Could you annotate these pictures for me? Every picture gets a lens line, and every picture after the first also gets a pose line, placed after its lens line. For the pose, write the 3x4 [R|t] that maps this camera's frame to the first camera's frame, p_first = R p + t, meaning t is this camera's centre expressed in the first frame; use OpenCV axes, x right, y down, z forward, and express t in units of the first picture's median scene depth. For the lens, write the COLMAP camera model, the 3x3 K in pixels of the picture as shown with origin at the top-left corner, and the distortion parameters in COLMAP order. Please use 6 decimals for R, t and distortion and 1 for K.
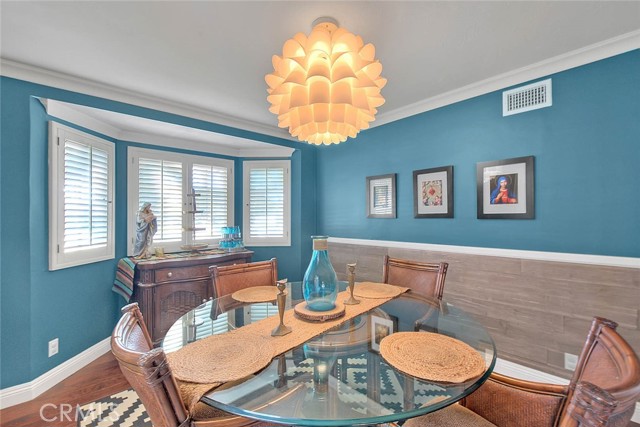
lens RADIAL K [[261.4, 0, 318.9], [0, 261.4, 216.9], [0, 0, 1]] dist [0.001731, -0.001633]
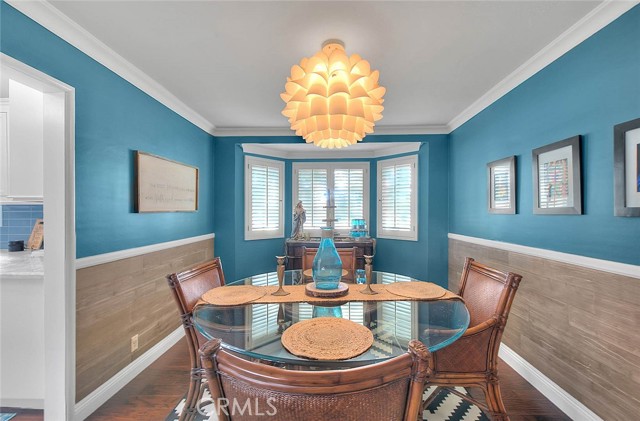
lens RADIAL K [[261.4, 0, 337.9], [0, 261.4, 211.2], [0, 0, 1]] dist [0.009361, 0.000195]
pose [[0.741293, 0.006715, -0.671148, 0.447100], [-0.009110, 0.999959, -0.000057, 0.002506], [0.671120, 0.006156, 0.741323, 0.081883]]
